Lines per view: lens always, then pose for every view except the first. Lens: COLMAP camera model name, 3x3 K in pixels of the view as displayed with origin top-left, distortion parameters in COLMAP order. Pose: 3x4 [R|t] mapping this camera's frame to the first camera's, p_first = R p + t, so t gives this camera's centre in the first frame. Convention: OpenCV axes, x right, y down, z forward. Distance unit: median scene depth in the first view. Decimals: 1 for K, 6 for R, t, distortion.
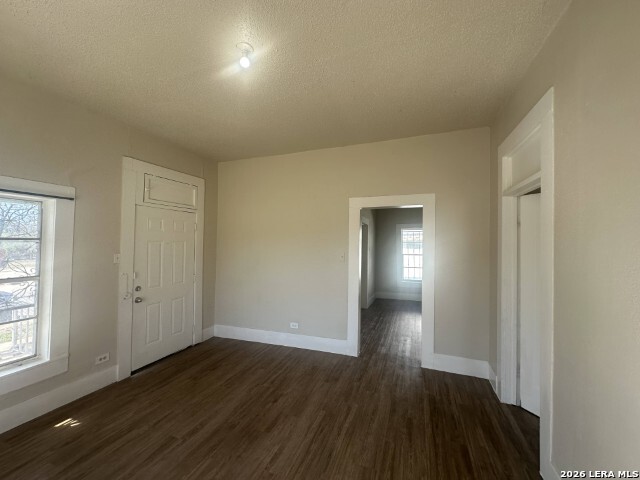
lens RADIAL K [[253.9, 0, 321.0], [0, 253.9, 237.9], [0, 0, 1]] dist [0.001772, -0.000200]
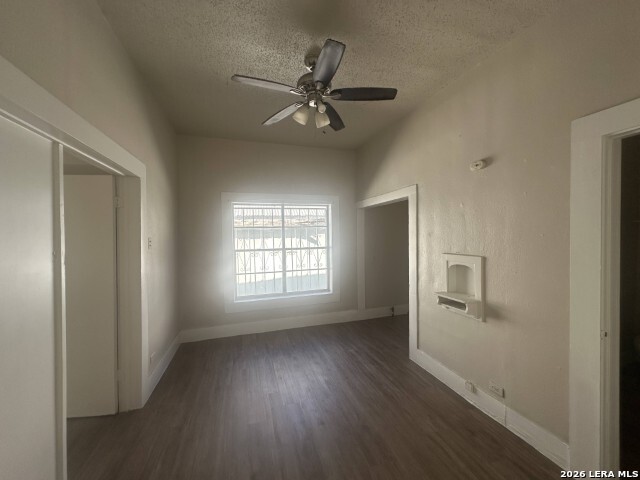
lens RADIAL K [[253.9, 0, 321.0], [0, 253.9, 237.9], [0, 0, 1]] dist [0.001772, -0.000200]
pose [[0.788772, -0.024844, 0.614184, 0.350832], [-0.003035, 0.999013, 0.044308, 0.035374], [-0.614679, -0.036812, 0.787918, 1.197668]]
